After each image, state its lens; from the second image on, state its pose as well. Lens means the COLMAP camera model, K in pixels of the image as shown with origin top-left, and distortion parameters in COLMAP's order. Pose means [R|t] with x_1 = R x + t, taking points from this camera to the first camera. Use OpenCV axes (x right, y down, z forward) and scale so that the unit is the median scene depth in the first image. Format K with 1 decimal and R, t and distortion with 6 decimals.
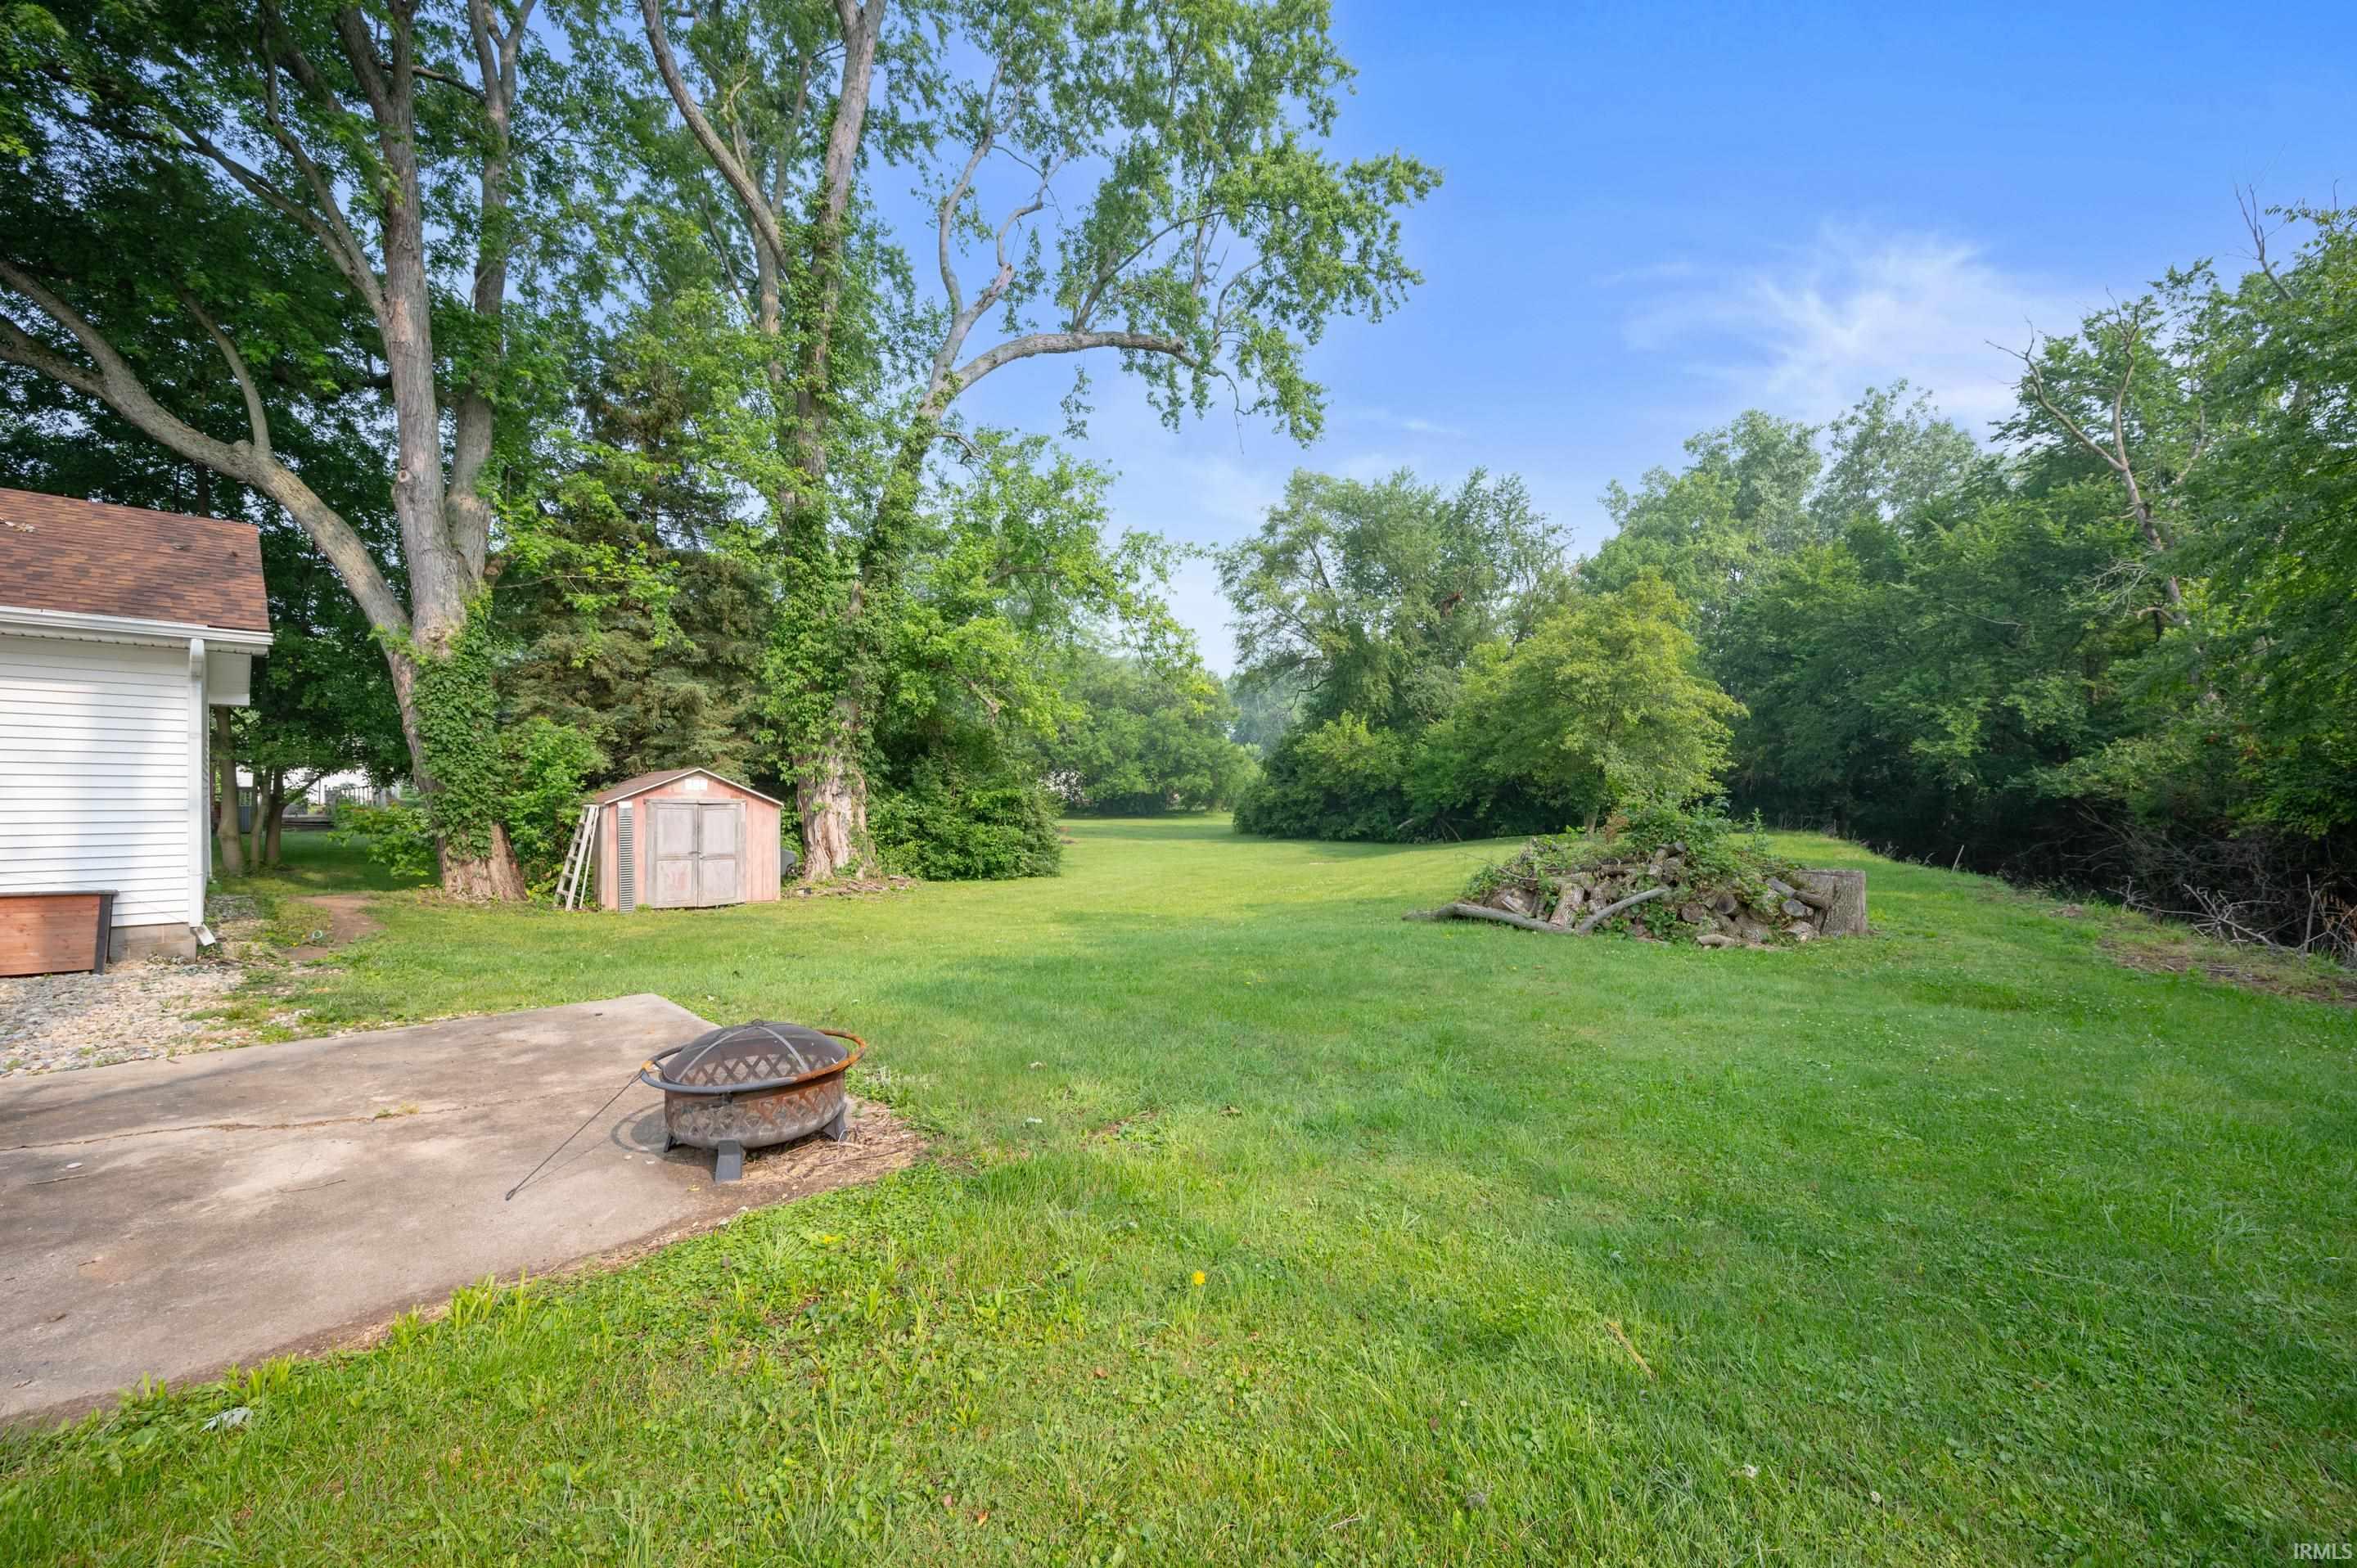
lens RADIAL K [[955.0, 0, 1192.9], [0, 955.0, 790.0], [0, 0, 1]] dist [-0.002532, -0.000362]
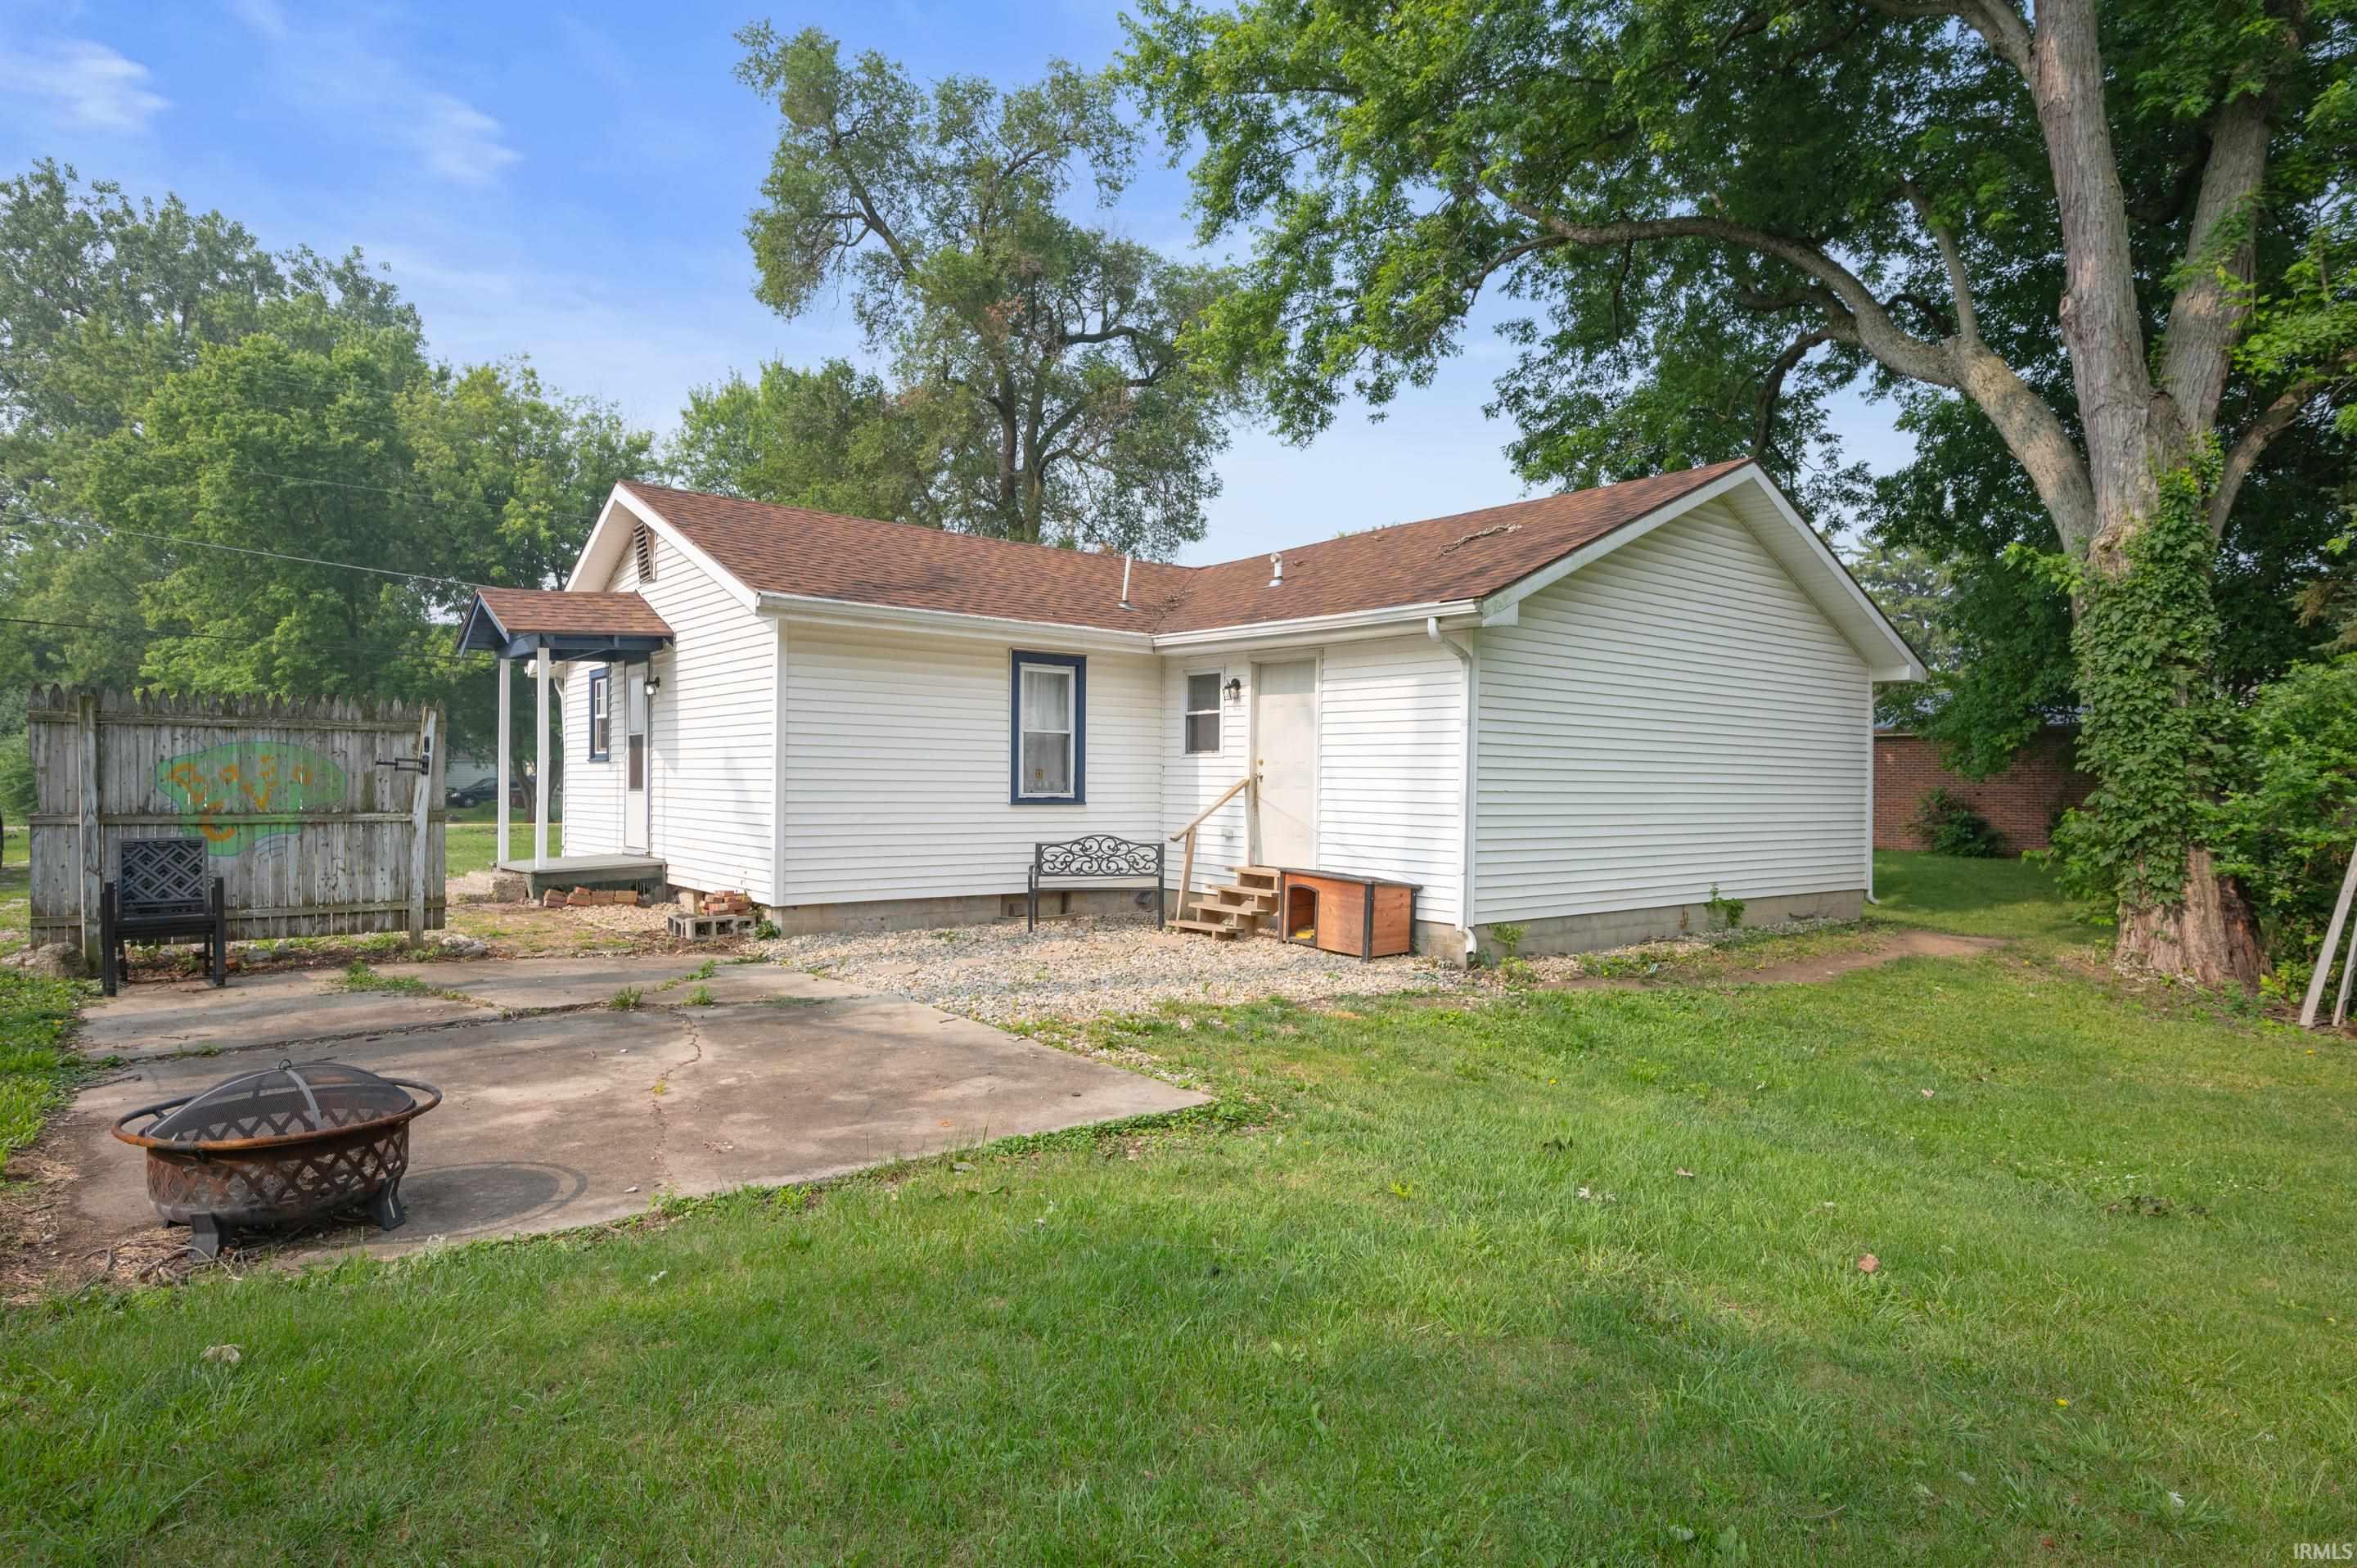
lens RADIAL K [[1308.3, 0, 1178.5], [0, 1308.3, 784.0], [0, 0, 1]] dist [-0.003027, -0.000085]
pose [[-0.149077, 0.000928, -0.988825, 0.138517], [-0.010675, 0.999940, 0.002548, 0.000804], [0.988768, 0.010936, -0.149058, 0.528894]]
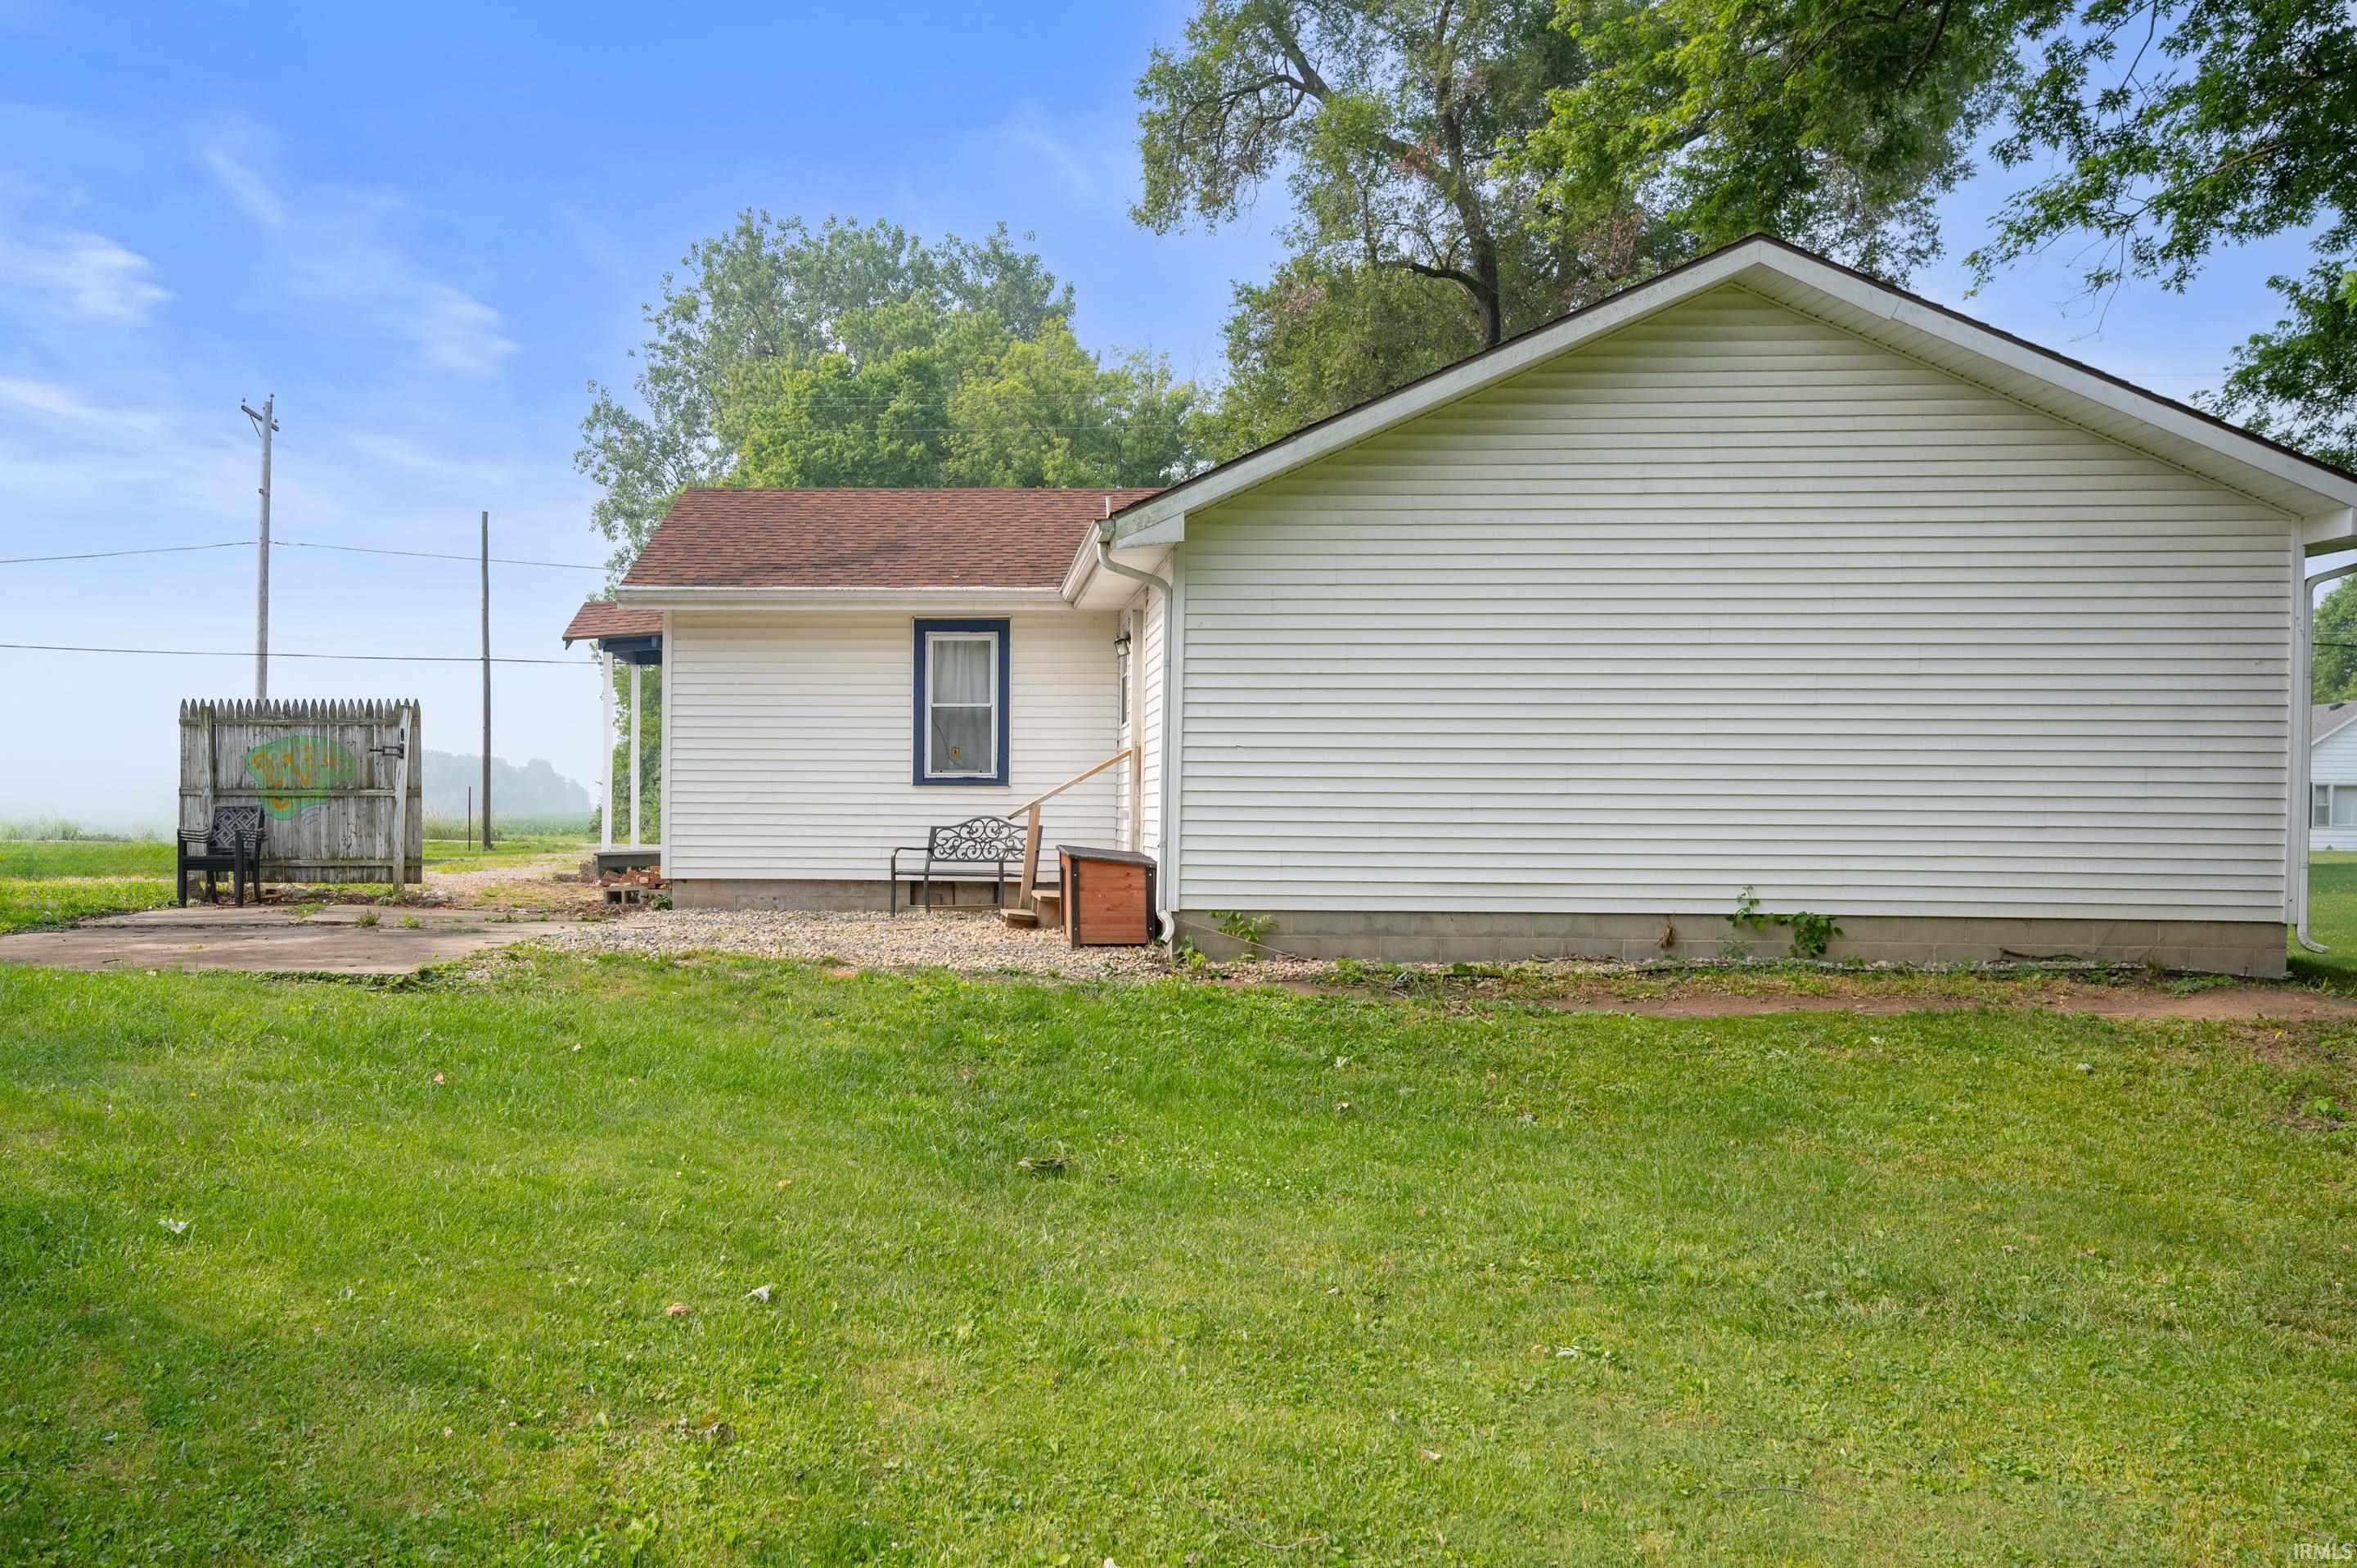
lens RADIAL K [[2224.2, 0, 1178.8], [0, 2224.2, 852.8], [0, 0, 1]] dist [-0.006816, -0.001257]
pose [[-0.801190, -0.006786, -0.598371, -0.000524], [-0.007481, 0.999971, -0.001324, 0.055979], [0.598363, 0.003416, -0.801218, 1.419021]]
